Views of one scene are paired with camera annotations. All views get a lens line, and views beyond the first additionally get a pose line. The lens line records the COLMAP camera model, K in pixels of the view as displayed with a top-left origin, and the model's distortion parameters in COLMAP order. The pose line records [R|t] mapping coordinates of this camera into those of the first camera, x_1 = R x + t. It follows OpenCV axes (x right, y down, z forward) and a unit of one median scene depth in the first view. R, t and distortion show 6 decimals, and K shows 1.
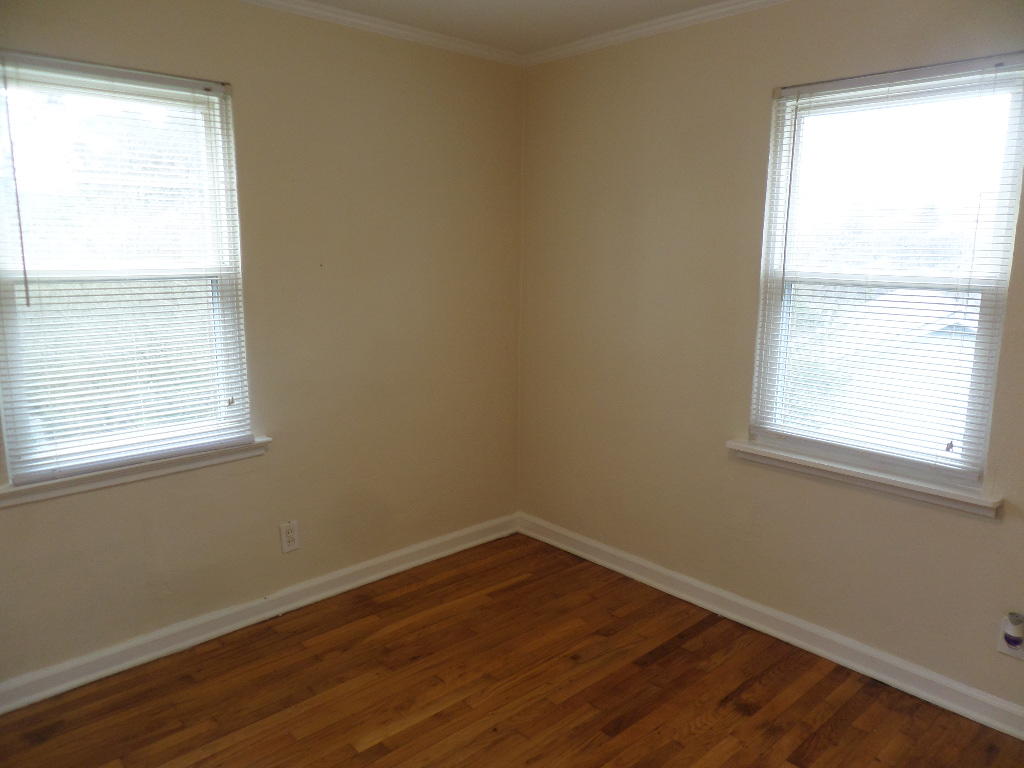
lens RADIAL K [[740.4, 0, 509.0], [0, 740.4, 393.6], [0, 0, 1]] dist [0.000750, 0.006725]
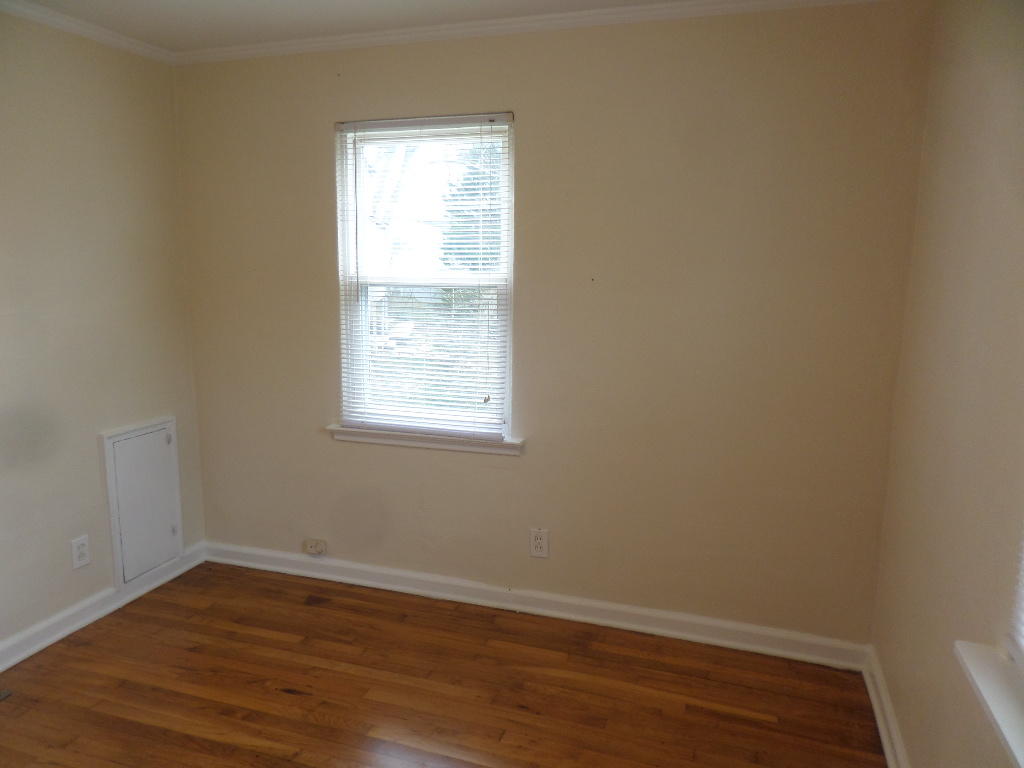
lens RADIAL K [[740.4, 0, 510.5], [0, 740.4, 387.8], [0, 0, 1]] dist [0.000750, 0.006725]
pose [[0.468421, 0.153280, -0.870107, 0.563063], [-0.179549, 0.980800, 0.076120, -0.090910], [0.865069, 0.120570, 0.486948, 0.460509]]
